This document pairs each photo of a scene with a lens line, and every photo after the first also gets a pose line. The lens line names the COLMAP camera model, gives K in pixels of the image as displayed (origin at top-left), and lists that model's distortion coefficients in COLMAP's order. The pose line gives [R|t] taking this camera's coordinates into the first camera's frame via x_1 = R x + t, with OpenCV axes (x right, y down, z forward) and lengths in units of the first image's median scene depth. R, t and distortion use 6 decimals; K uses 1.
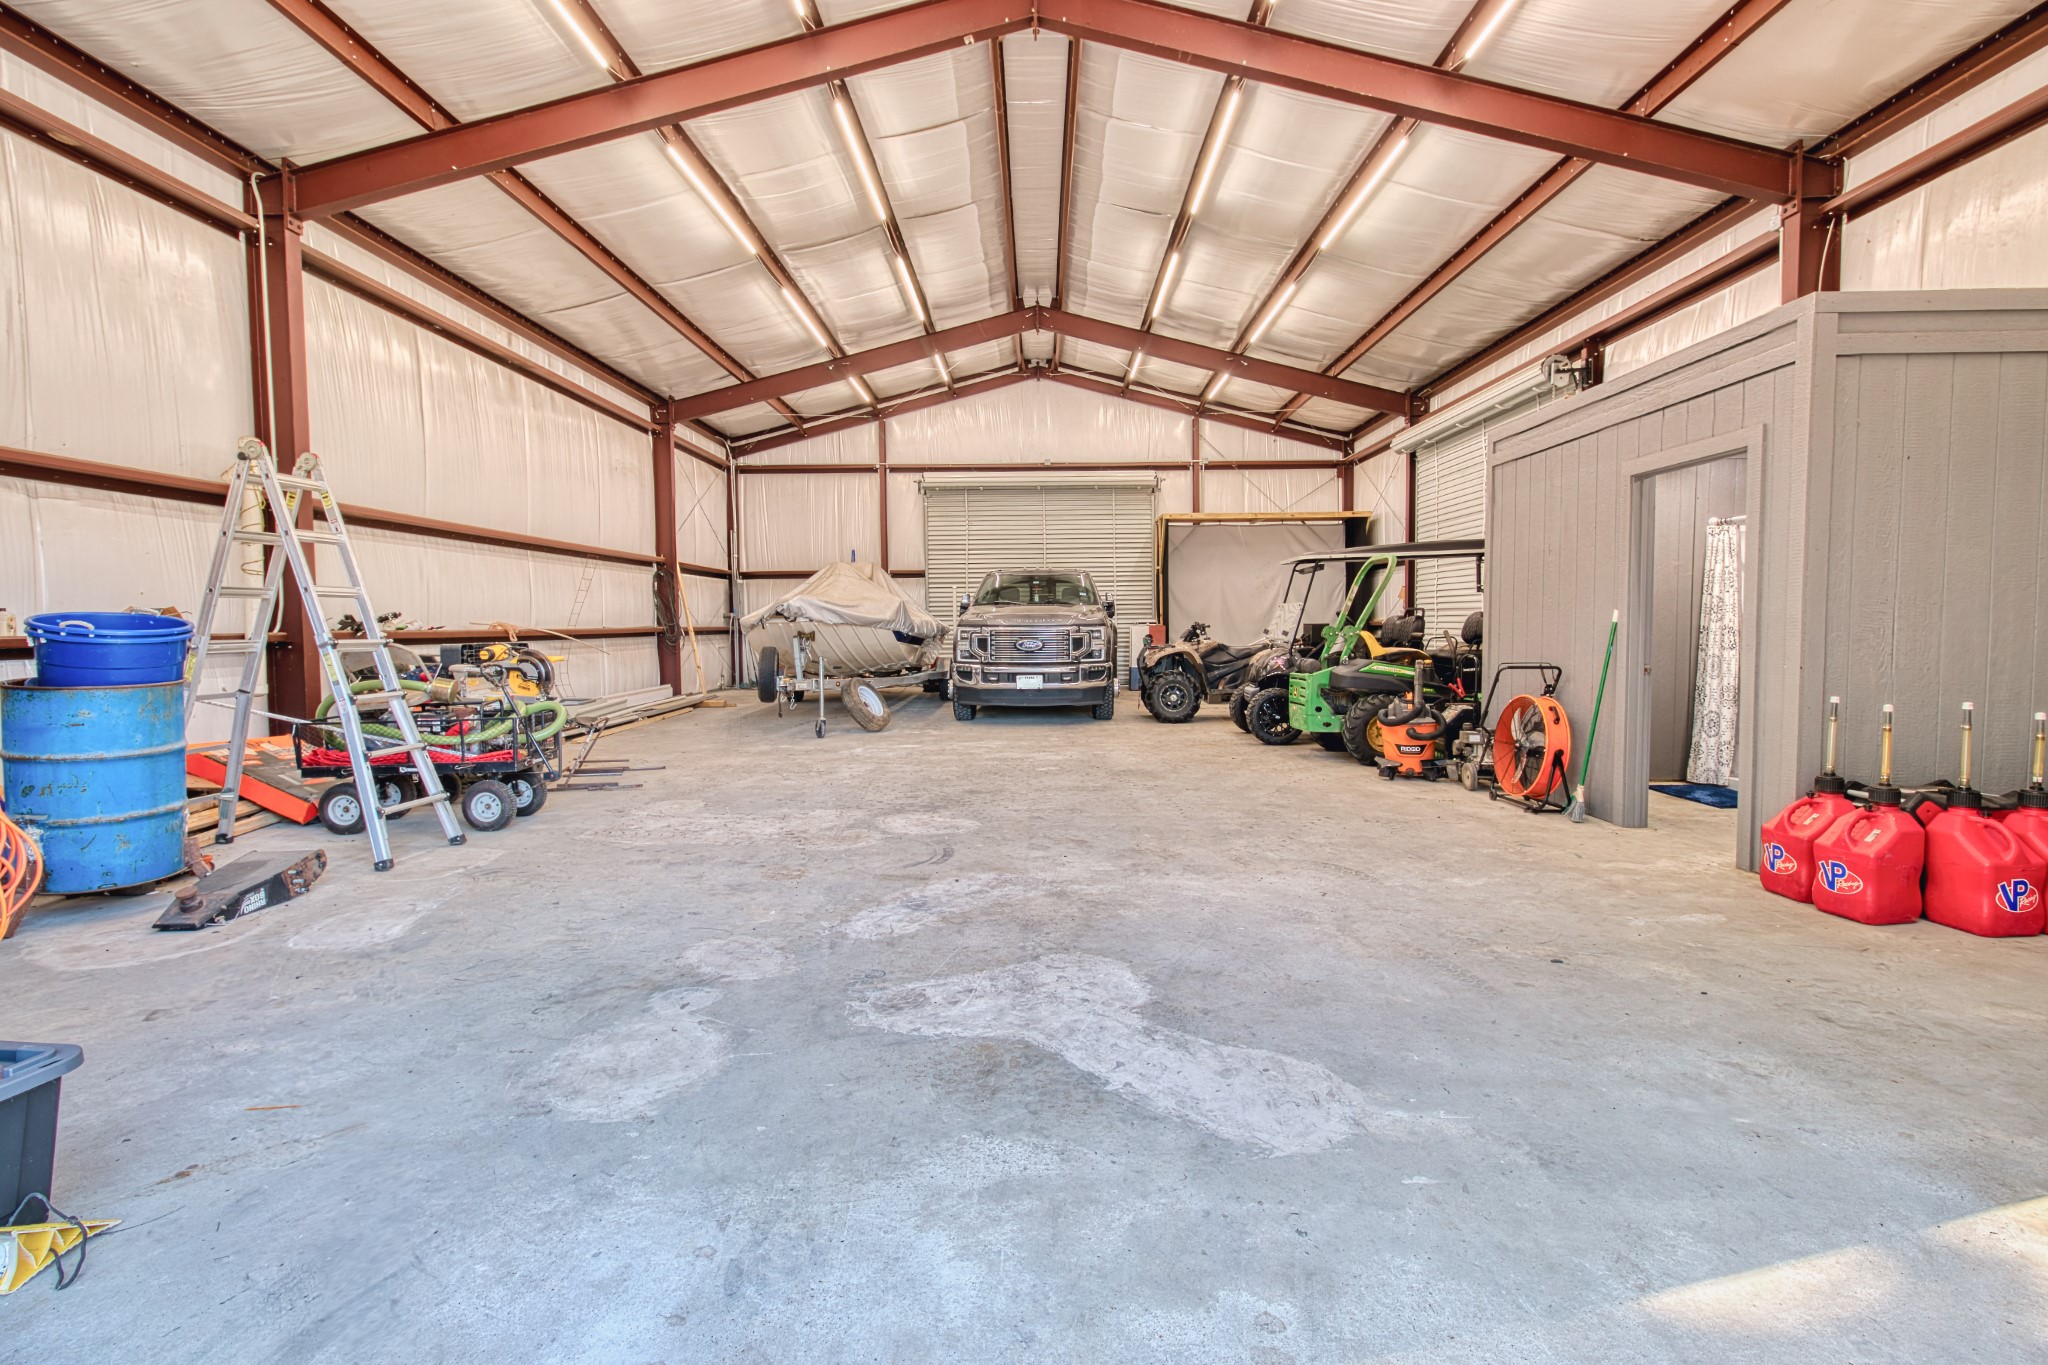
lens RADIAL K [[948.6, 0, 1024.8], [0, 948.6, 670.8], [0, 0, 1]] dist [0.002477, -0.000047]
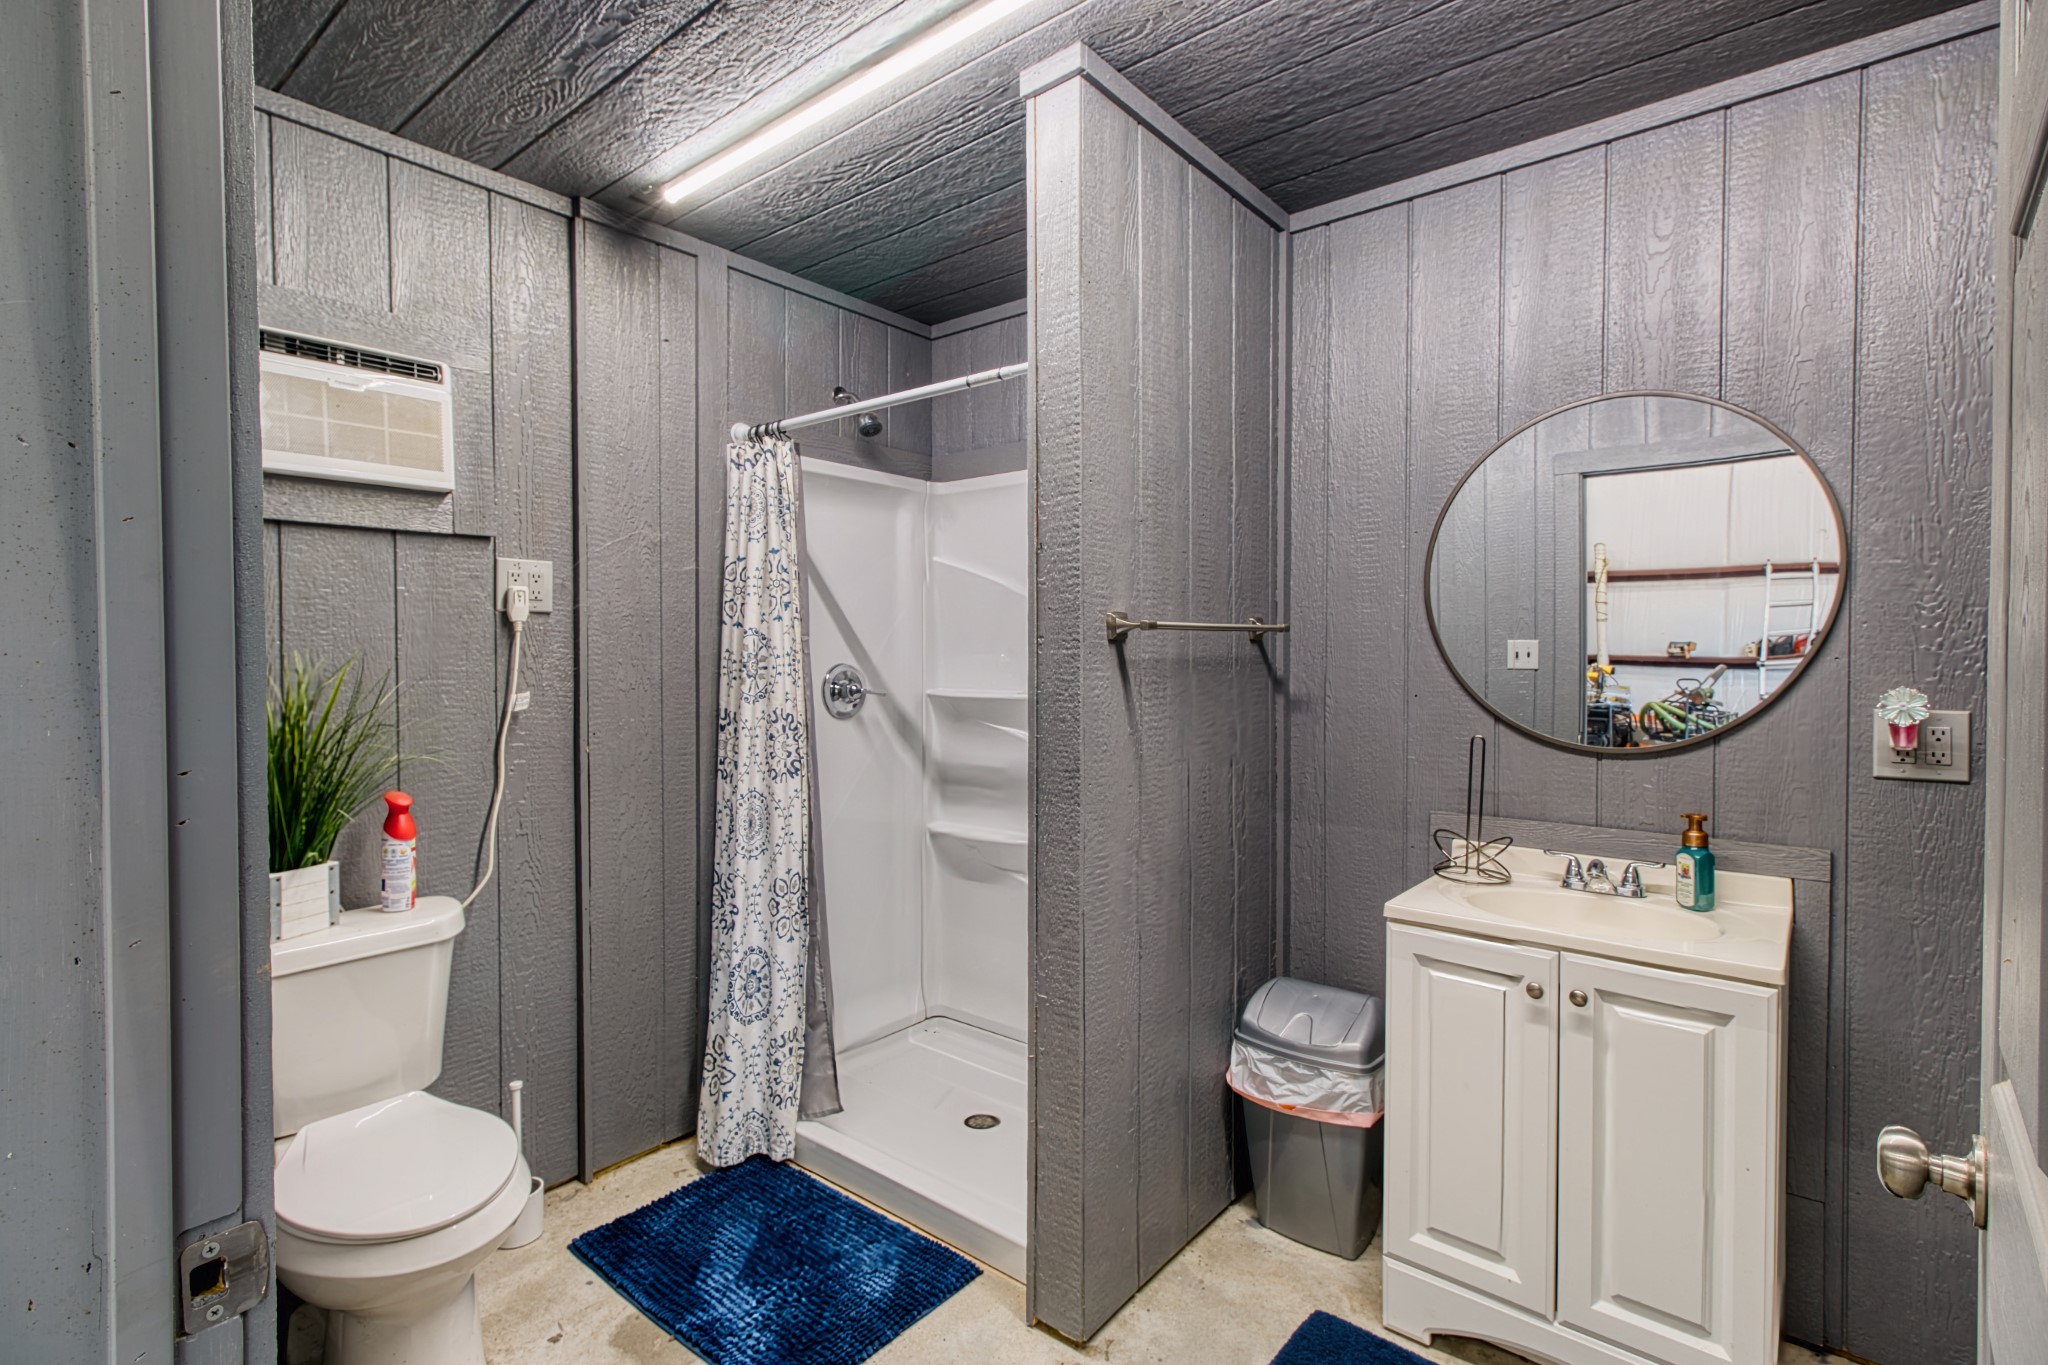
lens RADIAL K [[948.6, 0, 1024.3], [0, 948.6, 677.2], [0, 0, 1]] dist [0.002477, -0.000047]
pose [[0.621075, -0.002865, 0.783746, 0.389430], [0.036587, 0.999009, -0.025341, -0.036745], [-0.782897, 0.044413, 0.620564, 0.532108]]
